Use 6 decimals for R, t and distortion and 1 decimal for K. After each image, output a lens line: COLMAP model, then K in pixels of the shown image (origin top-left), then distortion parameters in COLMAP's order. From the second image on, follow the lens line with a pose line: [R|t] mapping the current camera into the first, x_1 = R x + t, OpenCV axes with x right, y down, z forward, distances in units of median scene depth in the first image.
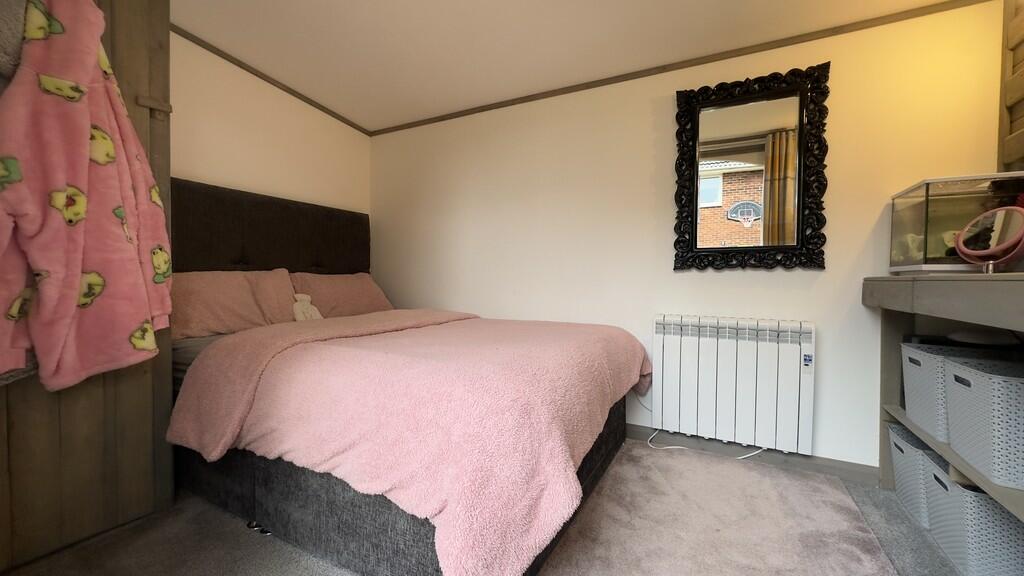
lens RADIAL K [[412.7, 0, 512.4], [0, 412.7, 285.7], [0, 0, 1]] dist [-0.002558, 0.001560]
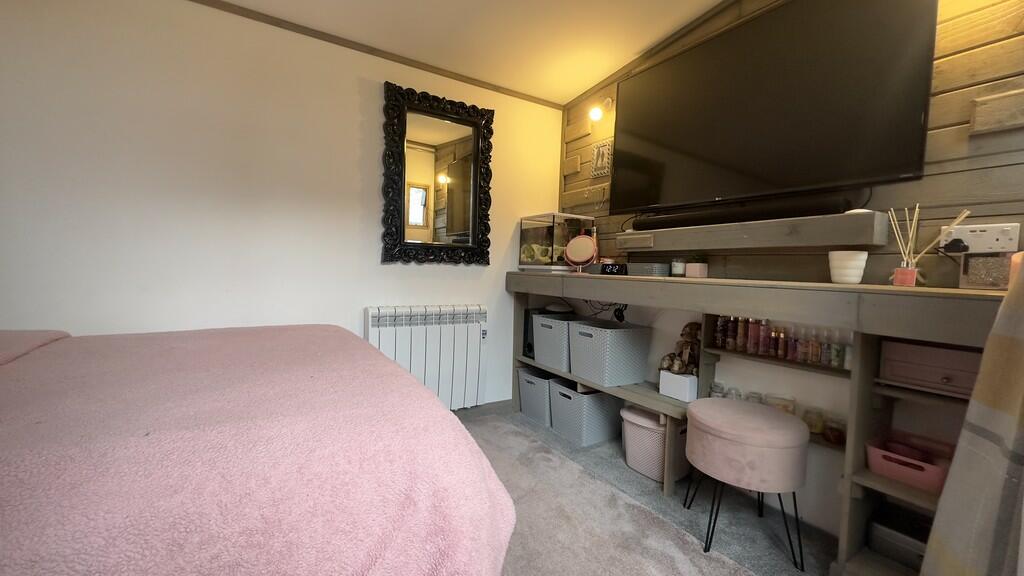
lens RADIAL K [[412.7, 0, 510.4], [0, 412.7, 289.4], [0, 0, 1]] dist [-0.002558, 0.001560]
pose [[0.507196, -0.037332, 0.861022, -0.368787], [-0.011481, 0.998680, 0.050064, -0.029808], [-0.861754, -0.035278, 0.506098, 0.254444]]
